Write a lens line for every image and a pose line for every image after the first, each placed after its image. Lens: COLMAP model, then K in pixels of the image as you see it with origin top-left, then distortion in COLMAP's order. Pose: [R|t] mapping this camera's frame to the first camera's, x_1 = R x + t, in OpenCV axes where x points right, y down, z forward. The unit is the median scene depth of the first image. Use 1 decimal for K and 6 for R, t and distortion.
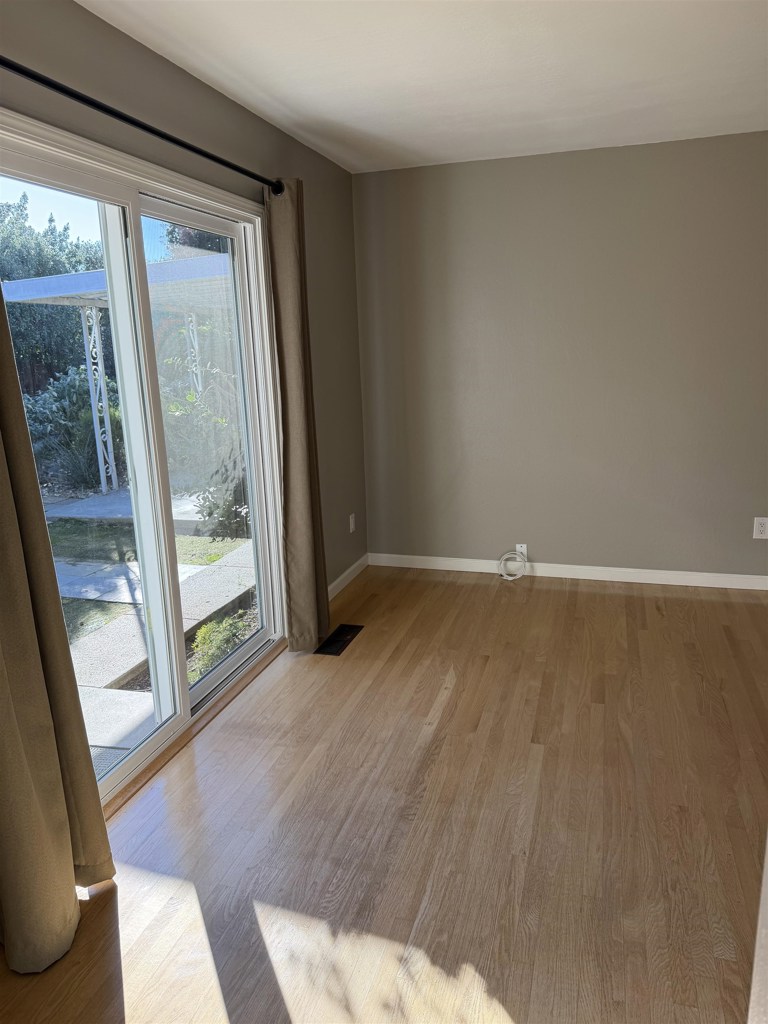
lens RADIAL K [[727.3, 0, 384.0], [0, 727.3, 512.0], [0, 0, 1]] dist [0.046887, -0.041382]
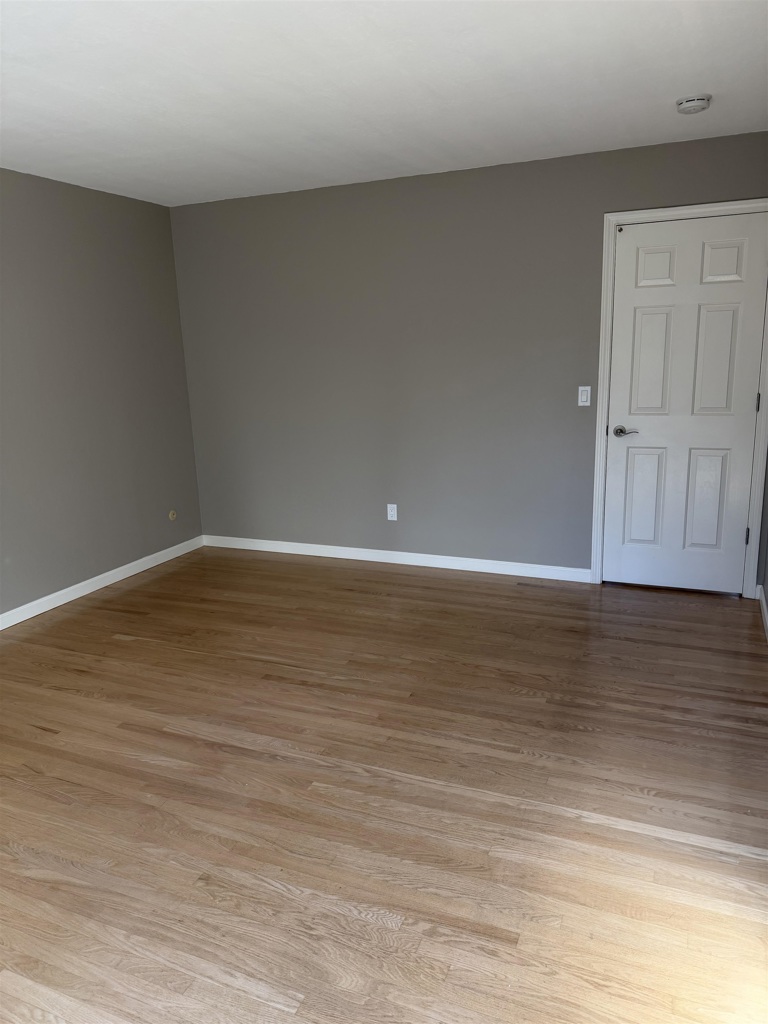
lens RADIAL K [[727.3, 0, 384.0], [0, 727.3, 512.0], [0, 0, 1]] dist [0.046887, -0.041382]
pose [[0.093981, -0.169522, 0.981035, -0.393756], [0.235369, 0.961246, 0.143554, -0.107725], [-0.967352, 0.217414, 0.130239, 0.597486]]
